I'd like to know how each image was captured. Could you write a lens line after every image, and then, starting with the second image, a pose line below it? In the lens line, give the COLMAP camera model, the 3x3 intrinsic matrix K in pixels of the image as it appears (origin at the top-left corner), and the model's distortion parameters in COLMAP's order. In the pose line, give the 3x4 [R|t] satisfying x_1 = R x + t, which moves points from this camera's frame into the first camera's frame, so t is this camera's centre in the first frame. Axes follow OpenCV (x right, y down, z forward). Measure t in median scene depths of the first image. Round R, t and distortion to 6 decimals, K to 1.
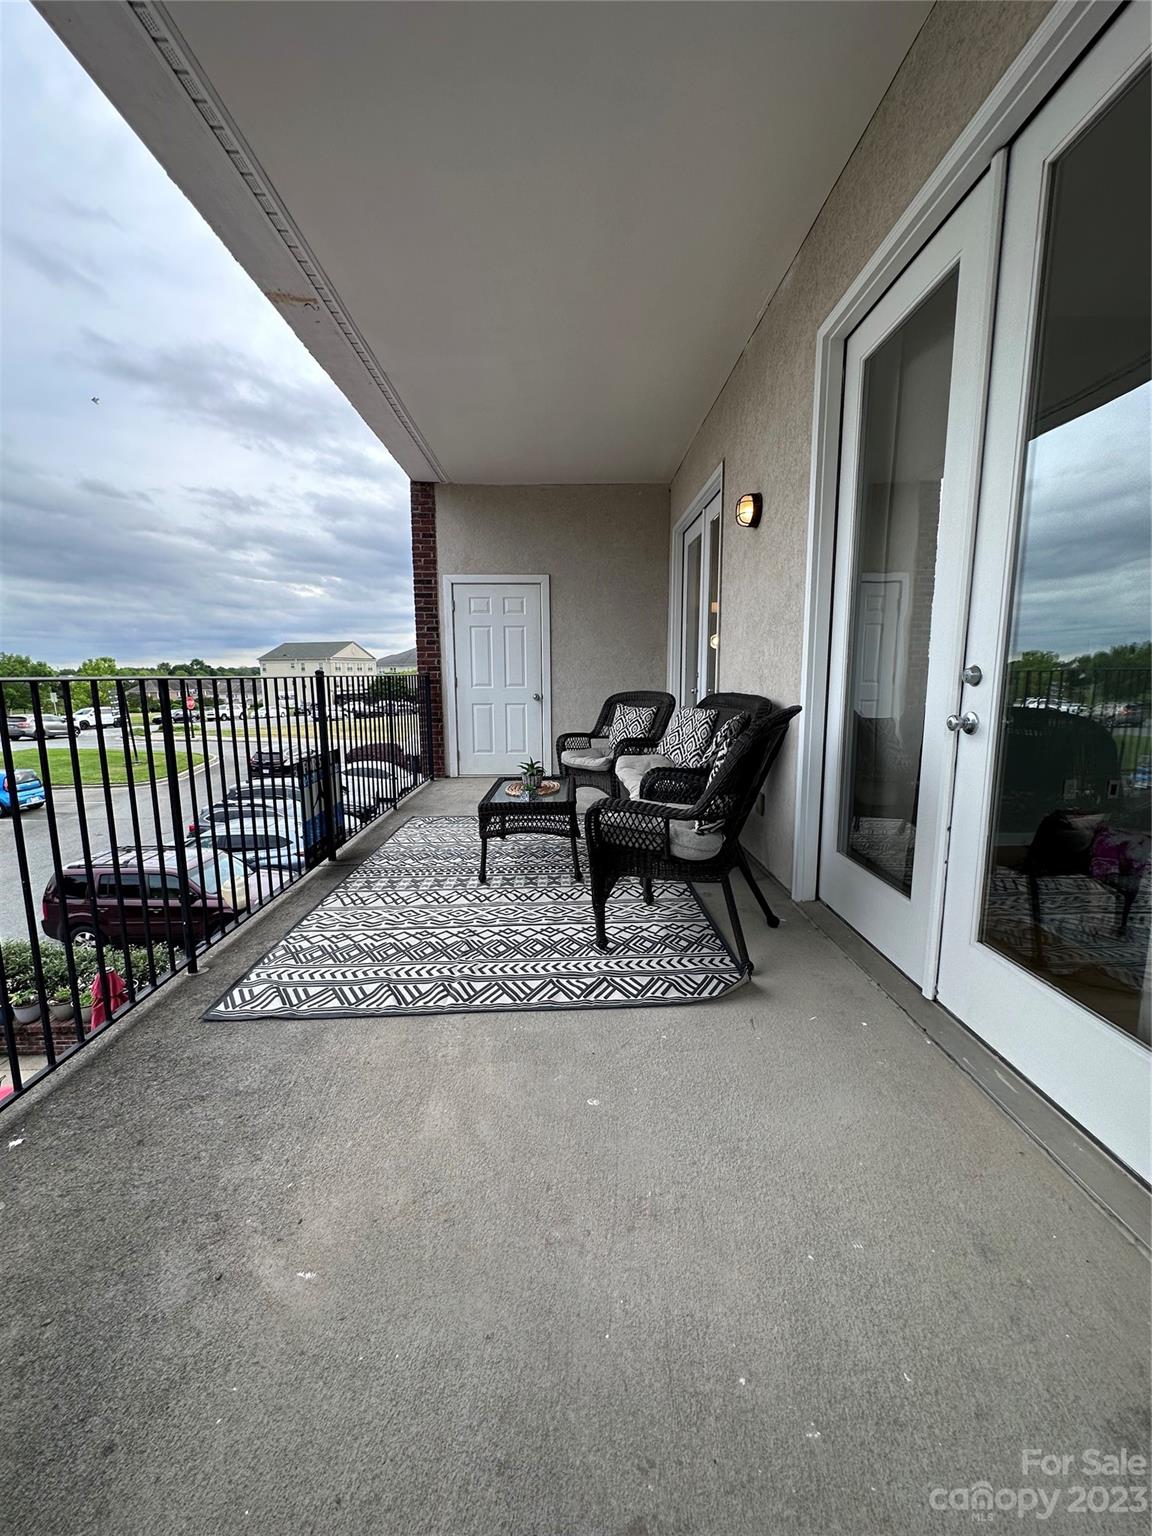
lens RADIAL K [[613.0, 0, 576.0], [0, 613.0, 768.0], [0, 0, 1]] dist [-0.003401, 0.000693]
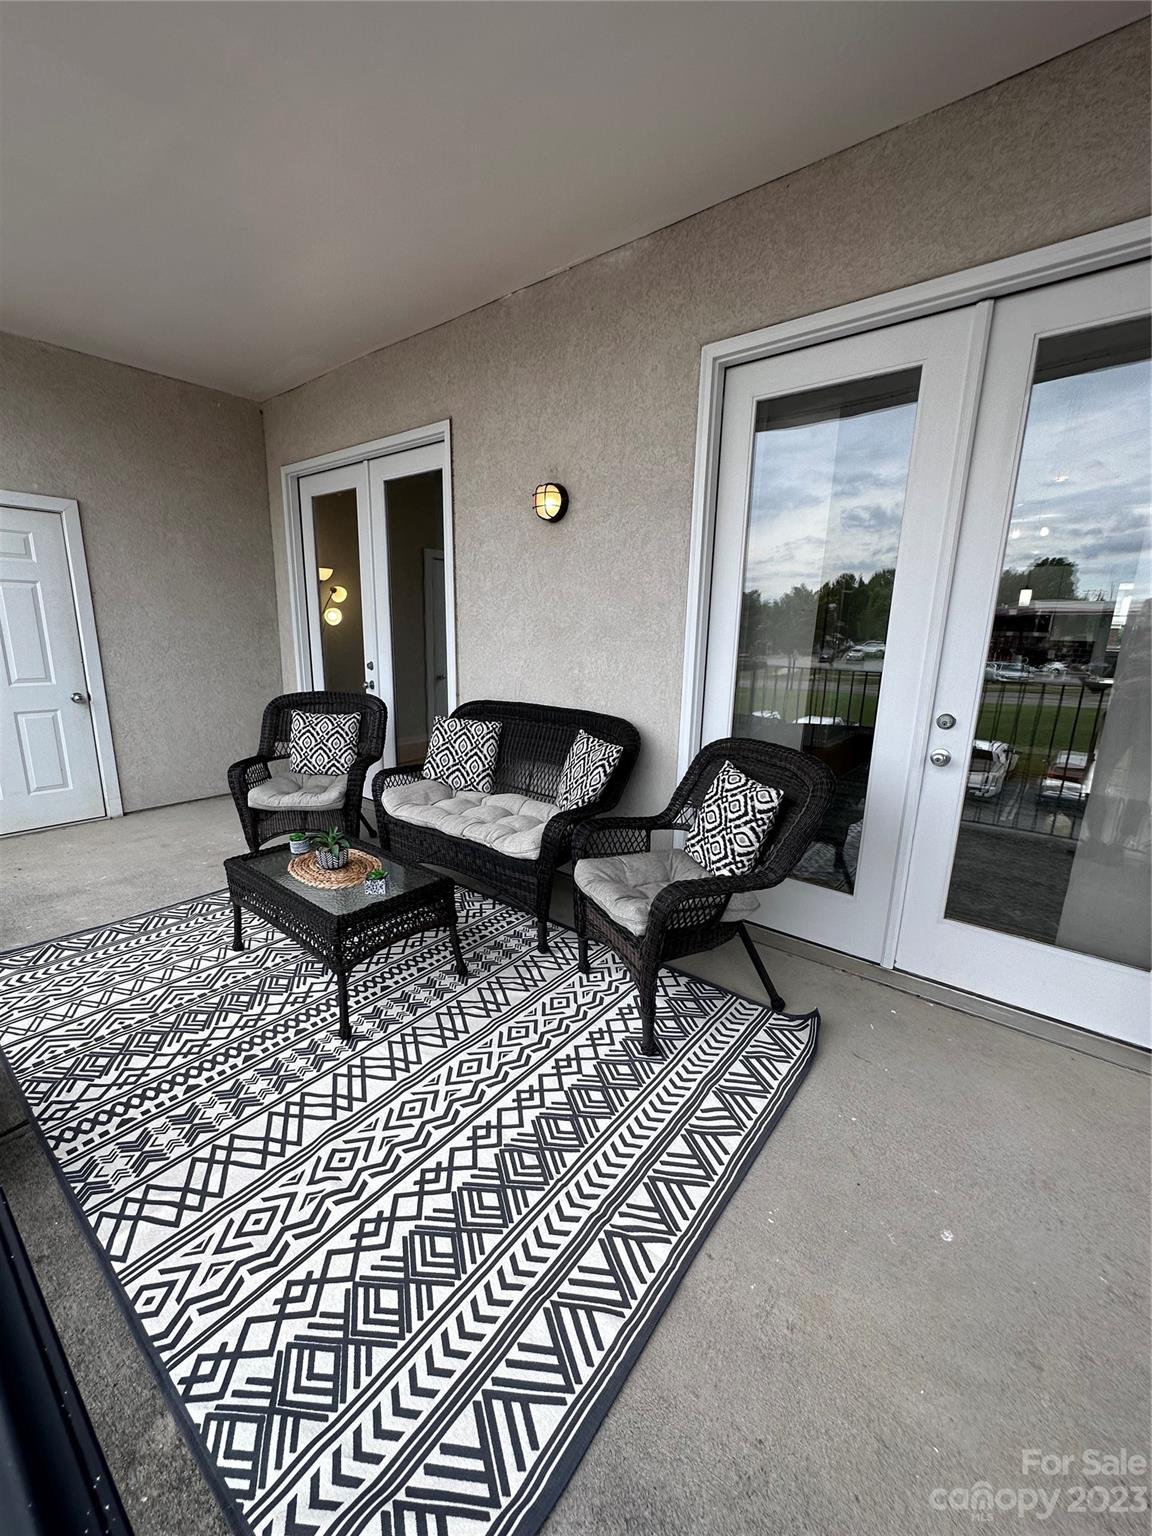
lens RADIAL K [[613.0, 0, 576.0], [0, 613.0, 768.0], [0, 0, 1]] dist [-0.003401, 0.000693]
pose [[0.639150, -0.152353, 0.753841, -0.514826], [0.090498, 0.988272, 0.123002, -0.175808], [-0.763739, -0.010396, 0.645442, 0.475817]]
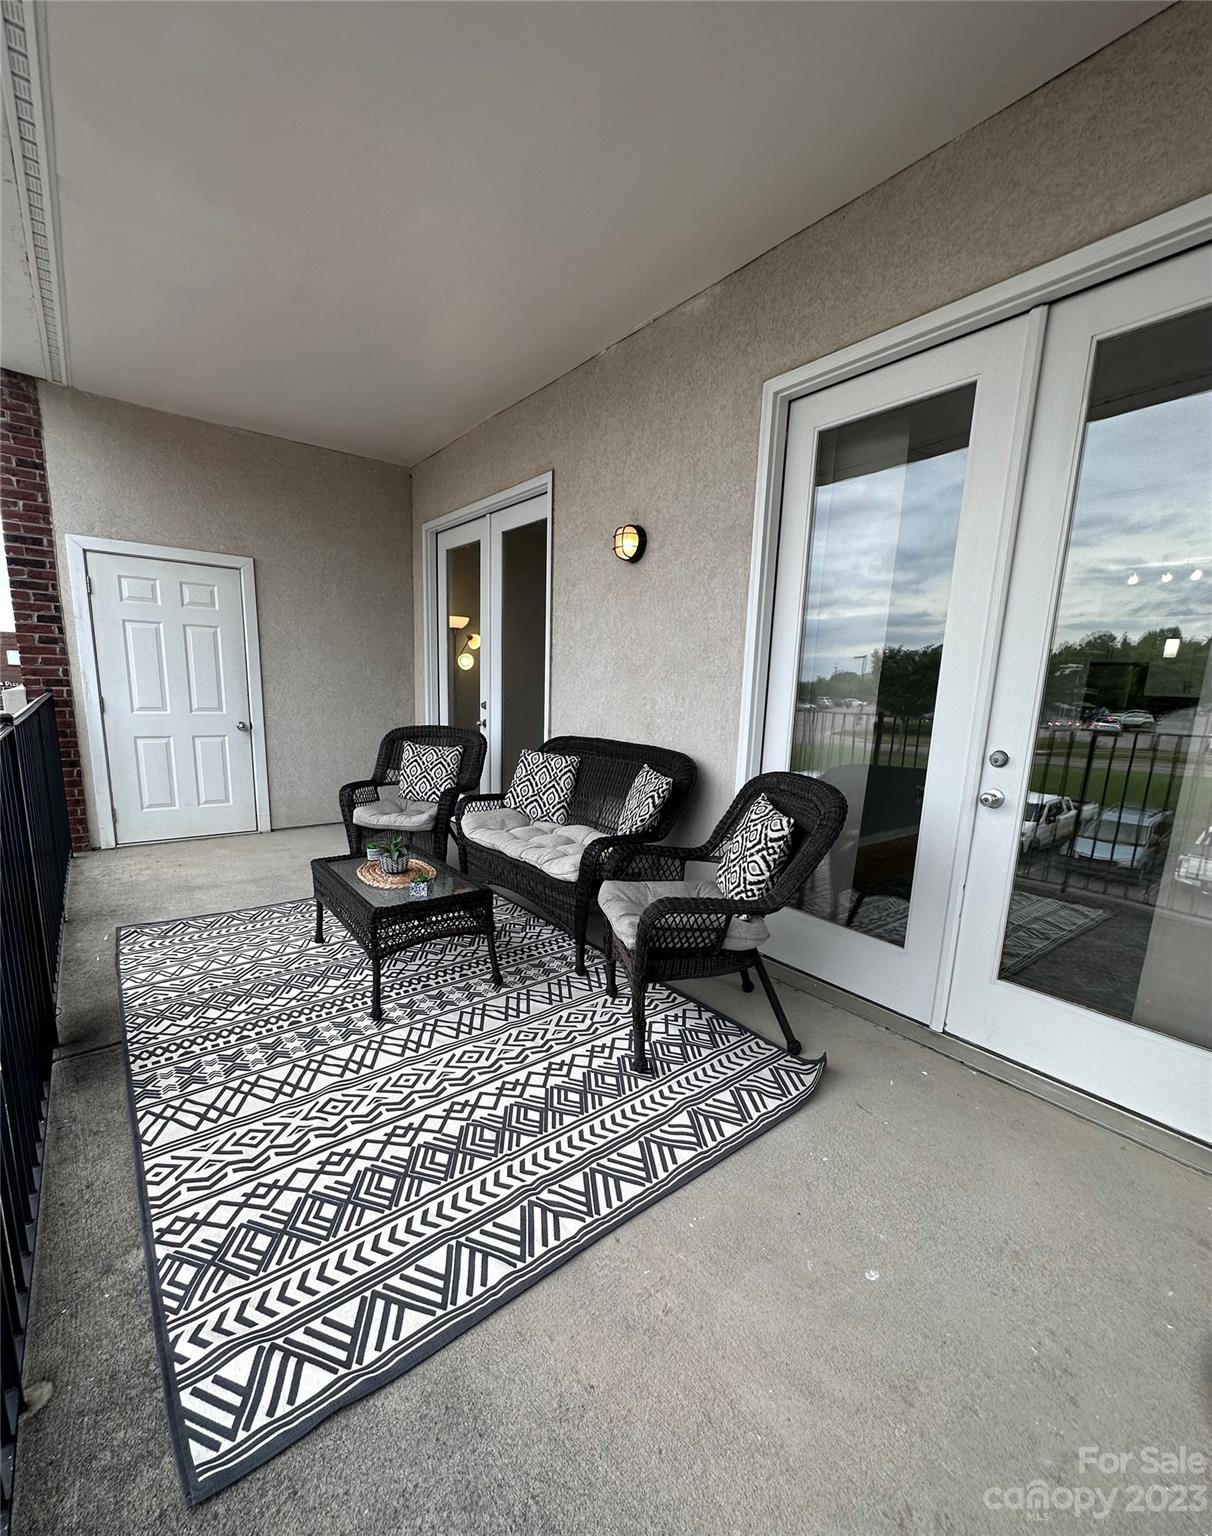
lens RADIAL K [[646.0, 0, 606.5], [0, 646.0, 807.9], [0, 0, 1]] dist [-0.001824, 0.000294]
pose [[0.797174, -0.082121, 0.598139, -0.432708], [0.052183, 0.996371, 0.067249, -0.111735], [-0.601491, -0.022396, 0.798566, 0.288833]]
